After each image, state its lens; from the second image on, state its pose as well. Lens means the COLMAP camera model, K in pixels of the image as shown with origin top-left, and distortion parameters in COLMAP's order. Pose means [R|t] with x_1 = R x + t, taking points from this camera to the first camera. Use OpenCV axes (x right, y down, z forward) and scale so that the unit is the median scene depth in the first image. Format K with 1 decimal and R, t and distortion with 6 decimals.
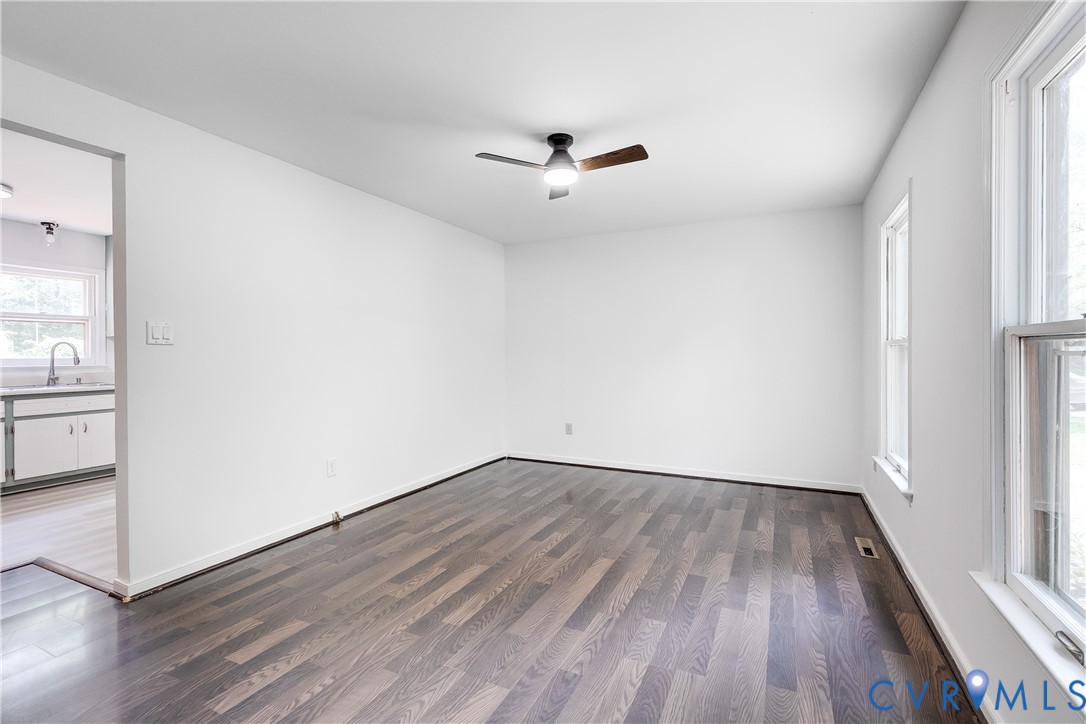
lens RADIAL K [[504.4, 0, 543.2], [0, 504.4, 353.6], [0, 0, 1]] dist [0.013068, 0.000137]
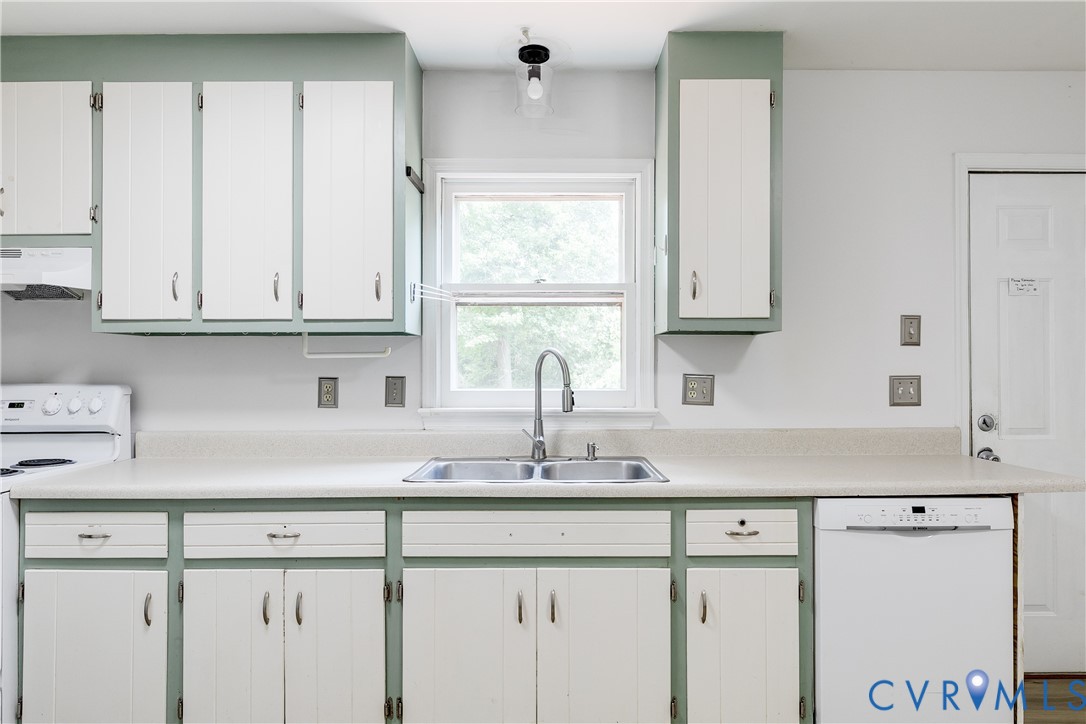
lens RADIAL K [[663.0, 0, 543.0], [0, 663.0, 362.0], [0, 0, 1]] dist [-0.000059, -0.000964]
pose [[0.443130, -0.005706, -0.896439, -0.504270], [-0.001123, 0.999975, -0.006920, -0.010142], [0.896456, 0.004073, 0.443113, 0.783556]]
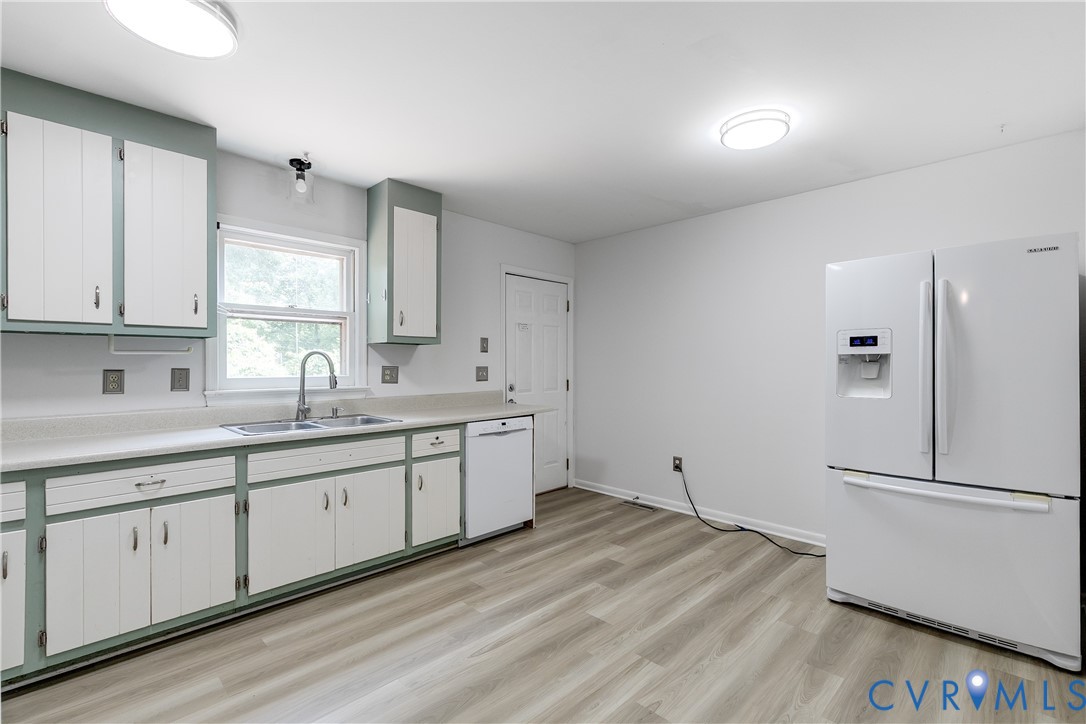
lens RADIAL K [[496.2, 0, 543.0], [0, 496.2, 362.0], [0, 0, 1]] dist [0.002445, 0.000262]
pose [[0.948712, 0.001619, -0.316138, -0.491588], [-0.002842, 0.999990, -0.003407, -0.008355], [0.316129, 0.004131, 0.948707, 0.518090]]
